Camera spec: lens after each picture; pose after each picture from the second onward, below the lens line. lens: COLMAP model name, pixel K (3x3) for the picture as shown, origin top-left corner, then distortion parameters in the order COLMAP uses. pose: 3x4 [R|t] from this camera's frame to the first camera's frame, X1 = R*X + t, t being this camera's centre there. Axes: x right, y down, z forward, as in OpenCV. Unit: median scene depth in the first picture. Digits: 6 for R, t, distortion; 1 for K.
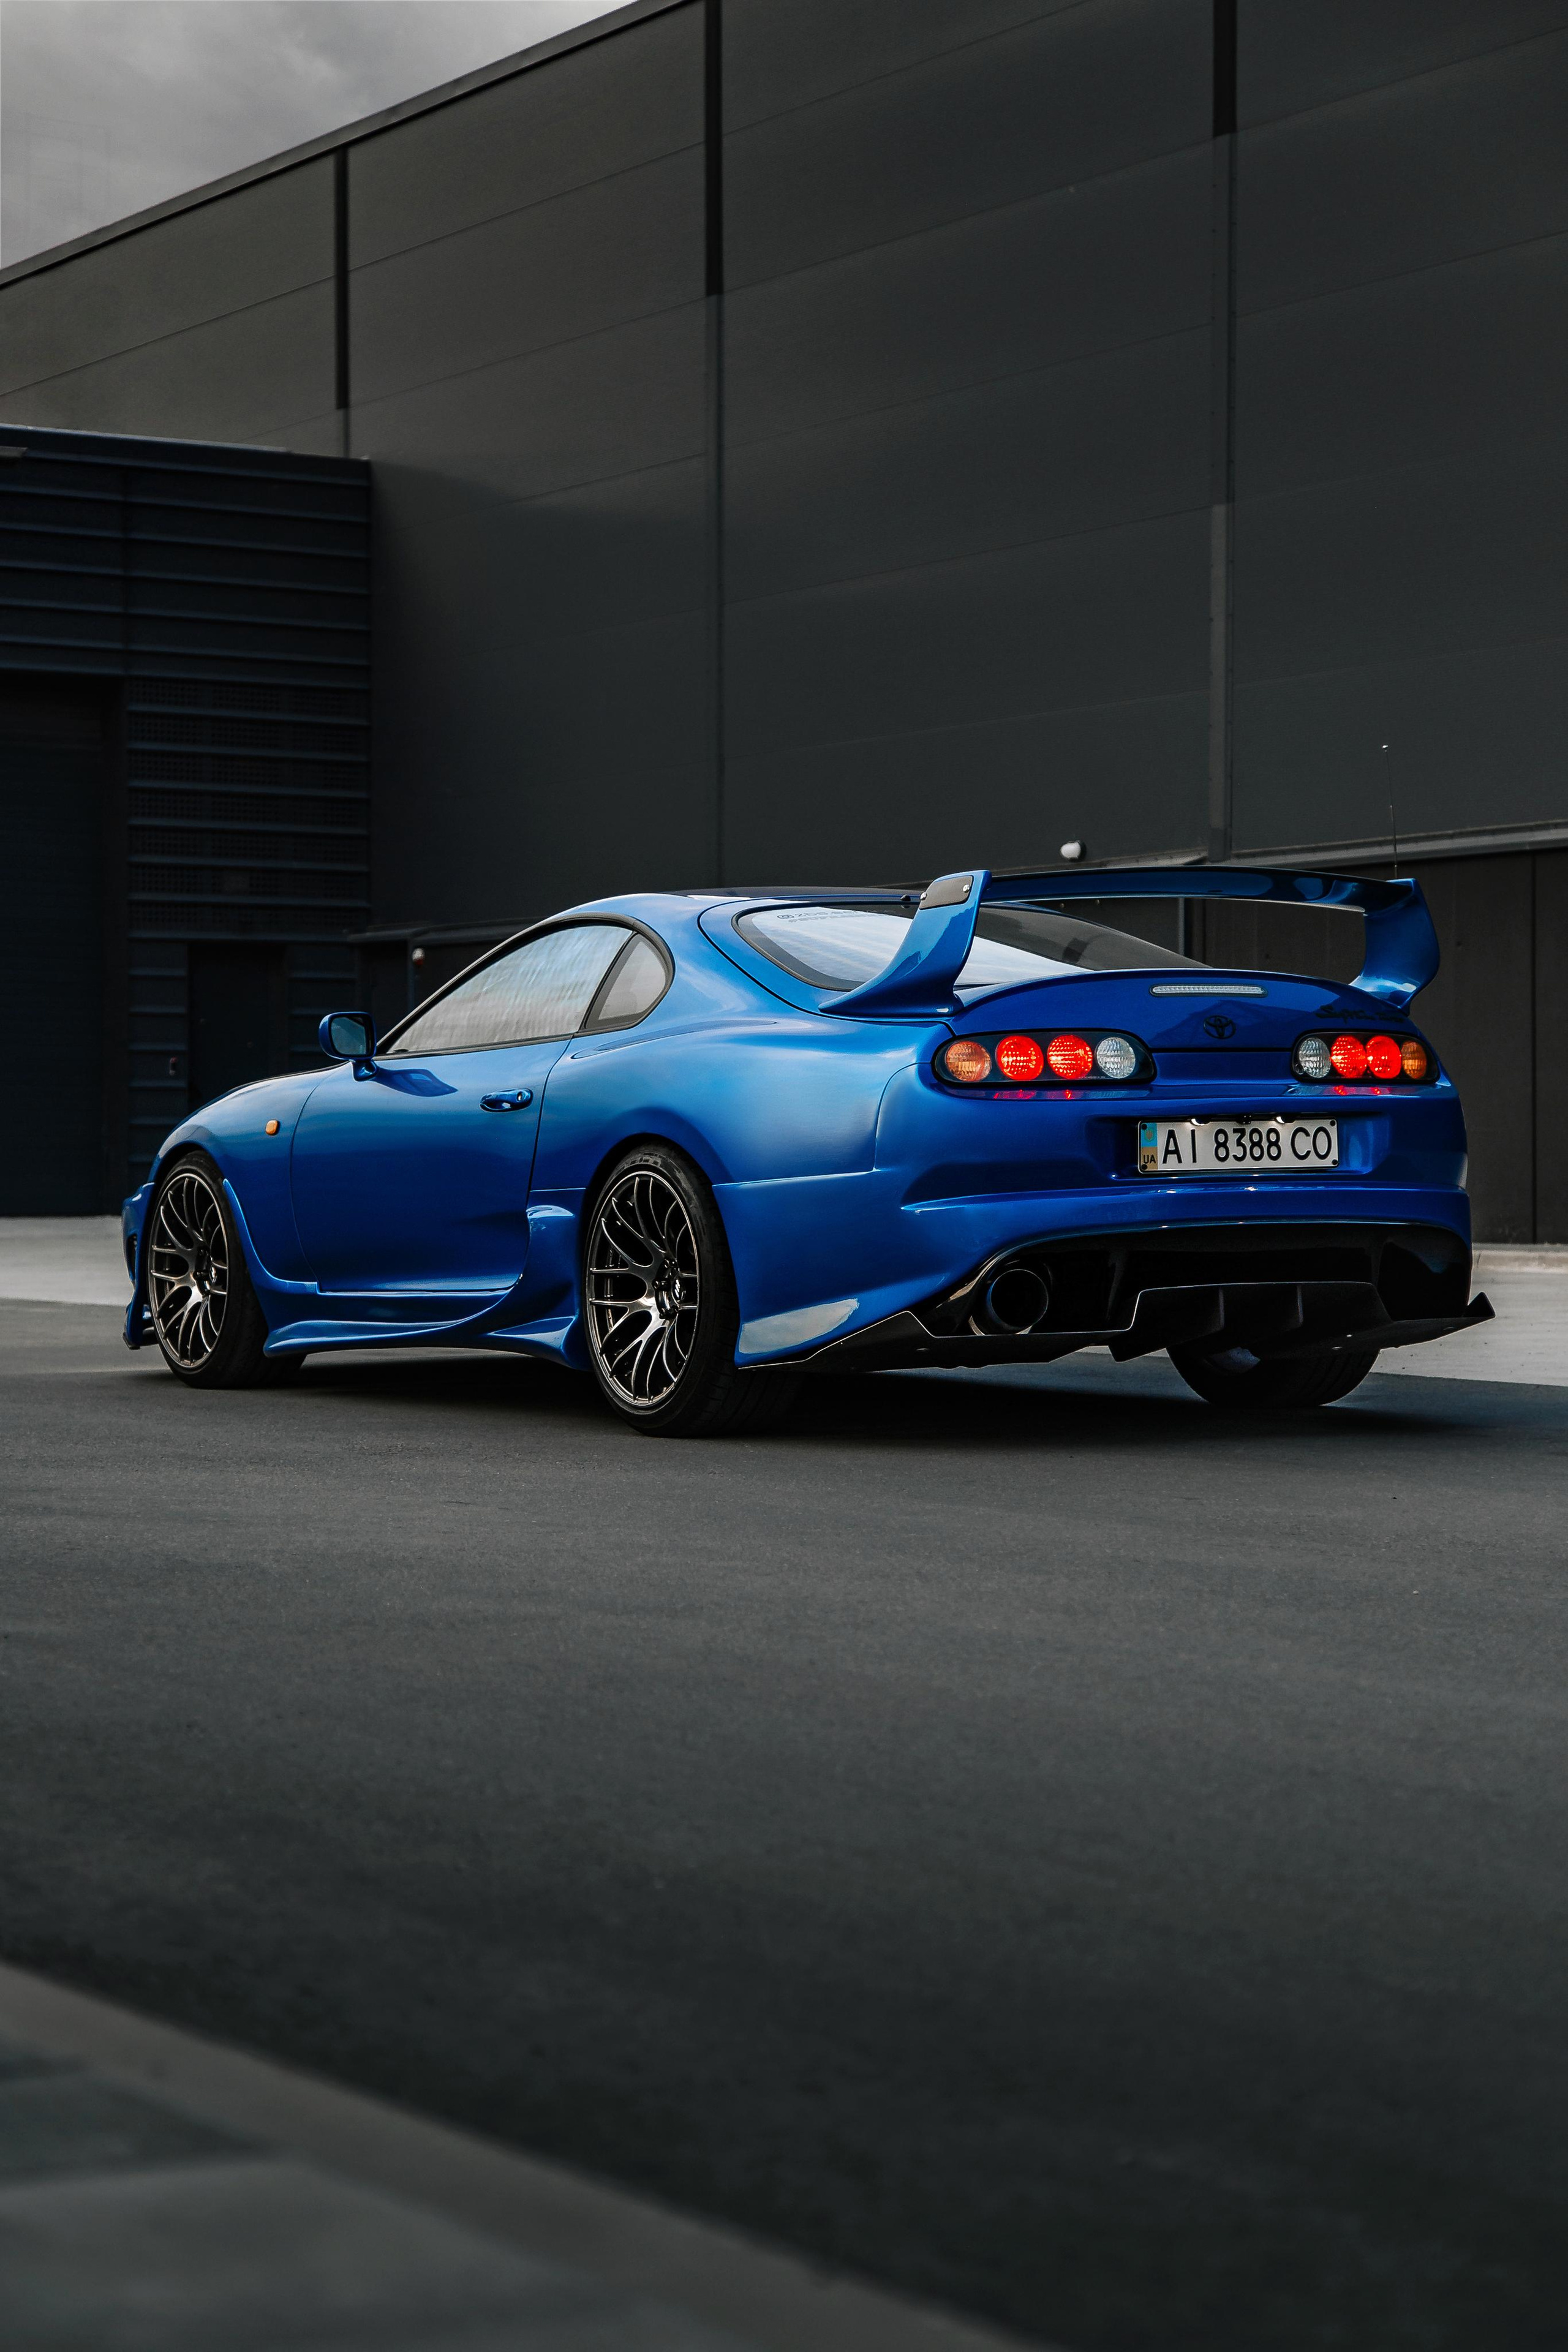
lens RADIAL K [[4995.7, 0, 788.7], [0, 4995.7, 1180.1], [0, 0, 1]] dist [0.225177, 0.000000]
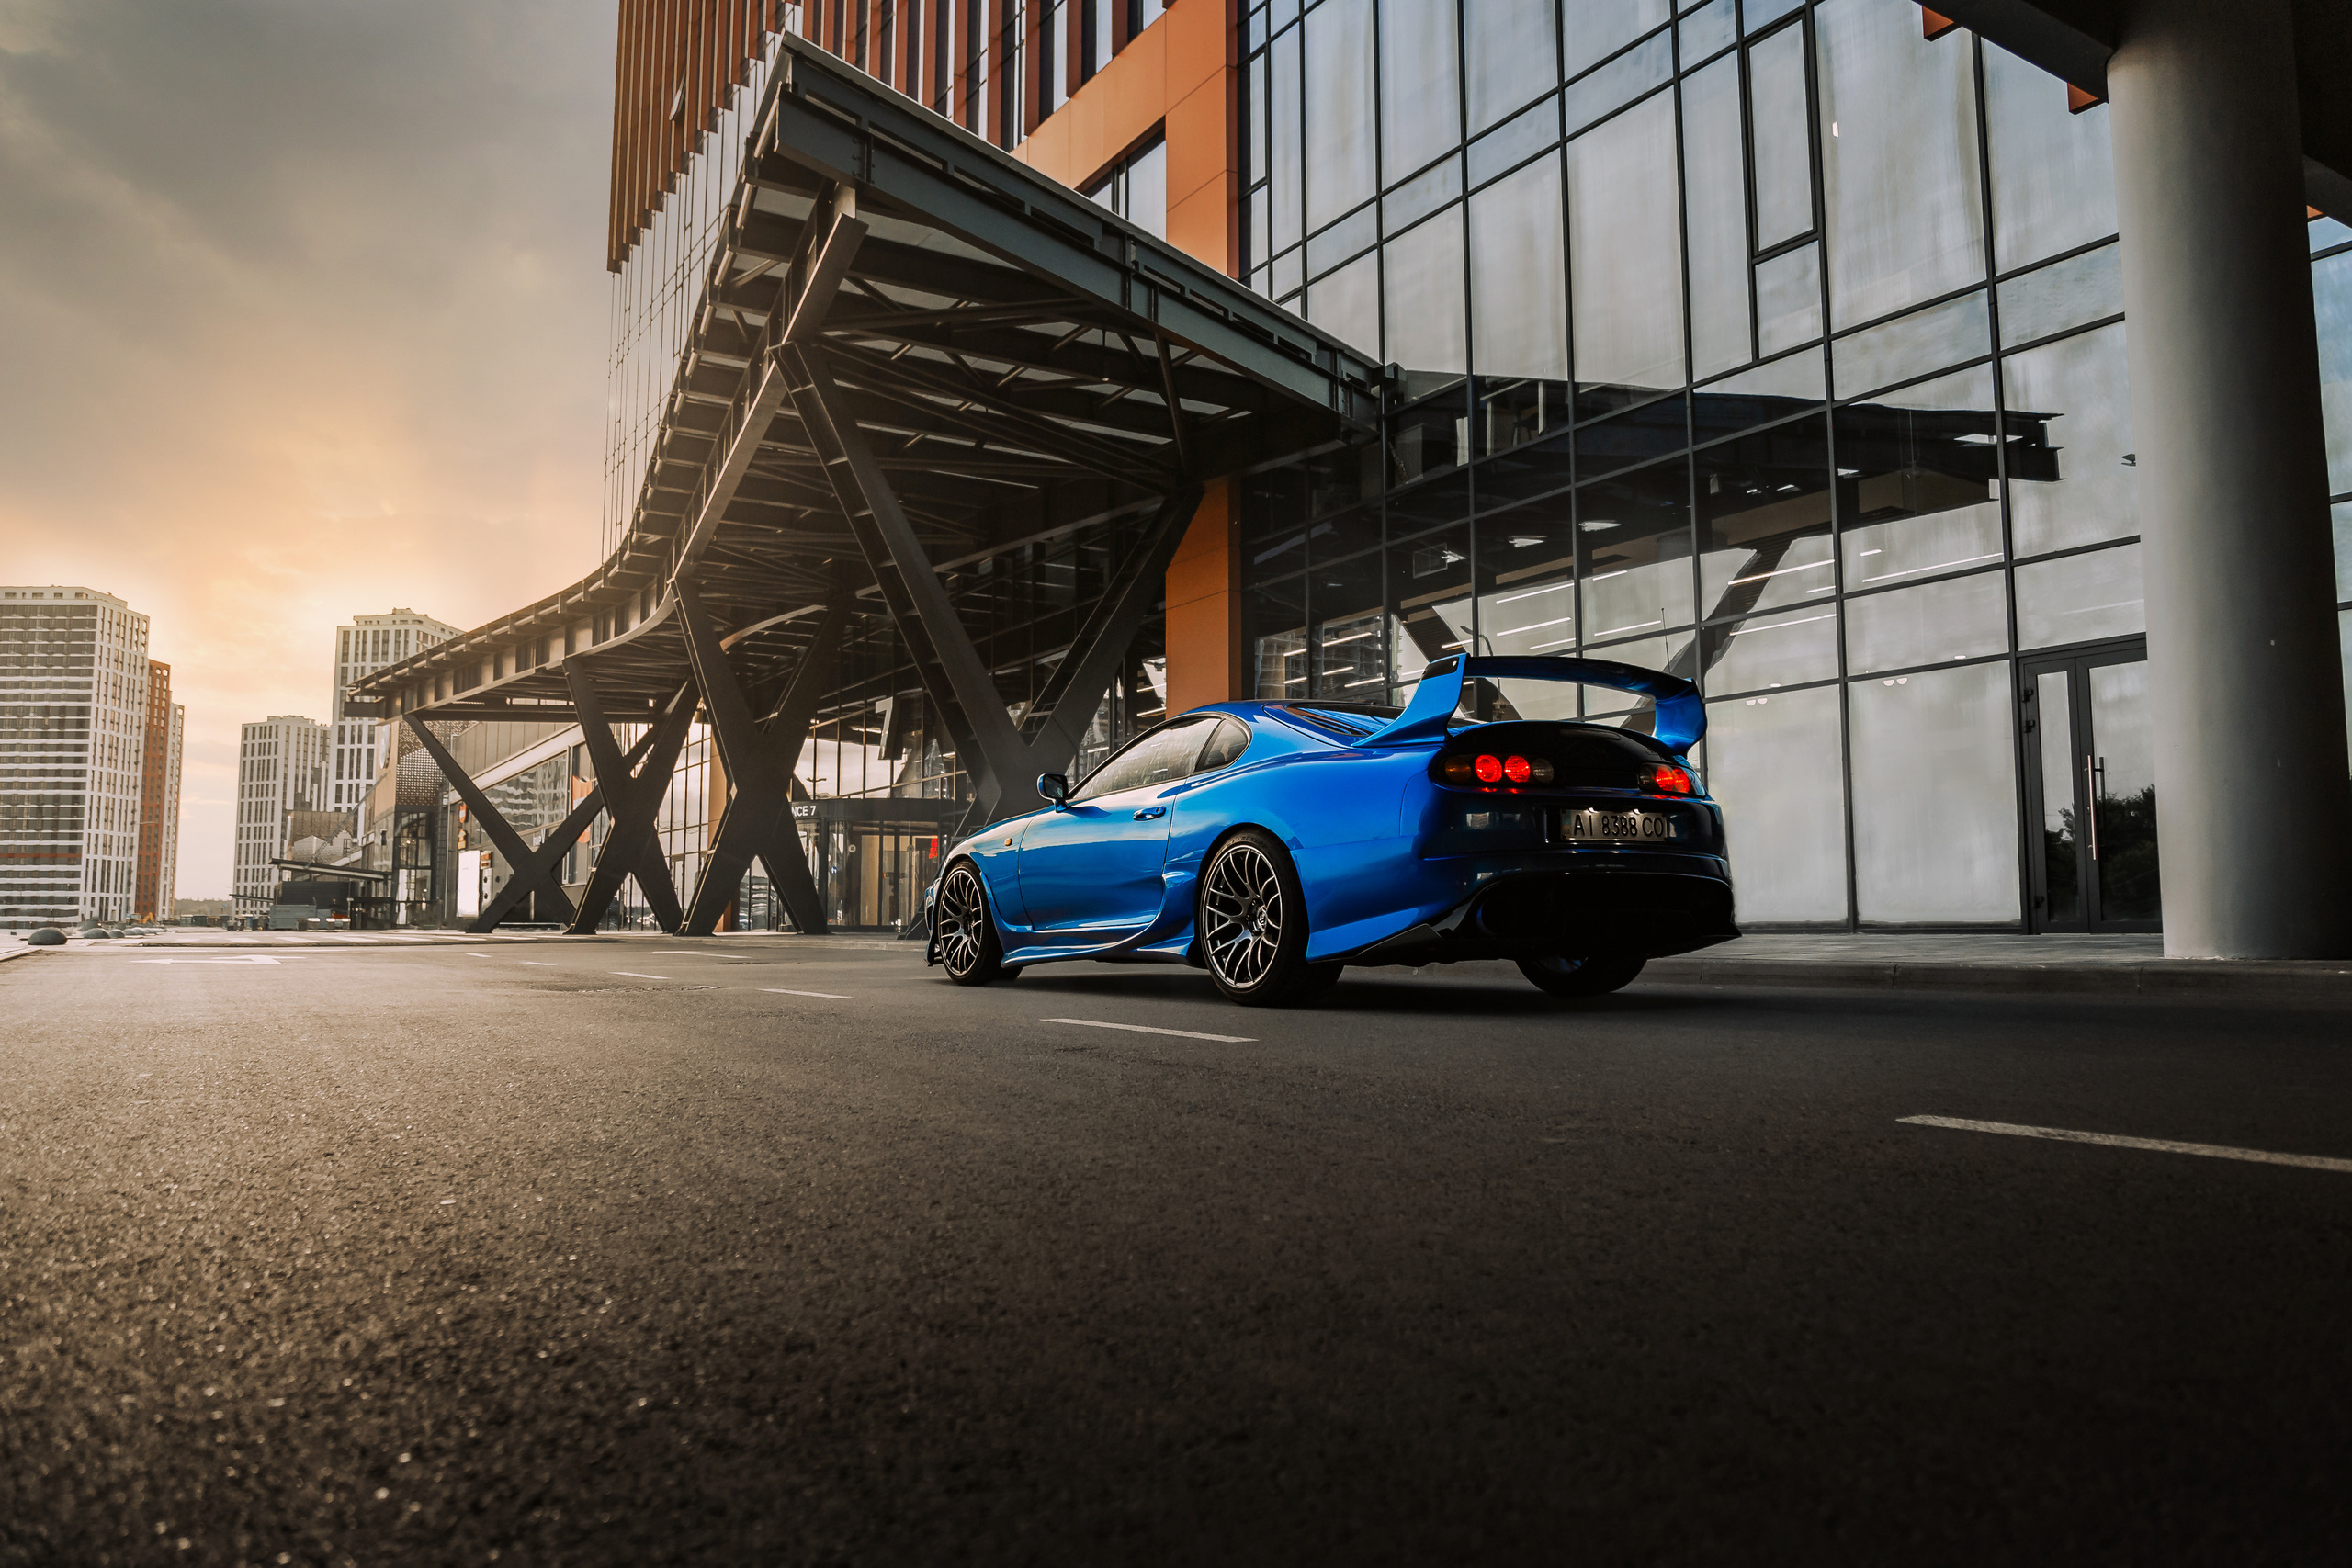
lens RADIAL K [[1620.8, 0, 1167.4], [0, 1620.8, 773.6], [0, 0, 1]] dist [-0.000265, -0.000043]
pose [[0.999844, 0.003423, 0.017319, -0.060434], [-0.001679, 0.995014, -0.099723, 0.026770], [-0.017574, 0.099679, 0.994864, 0.436554]]
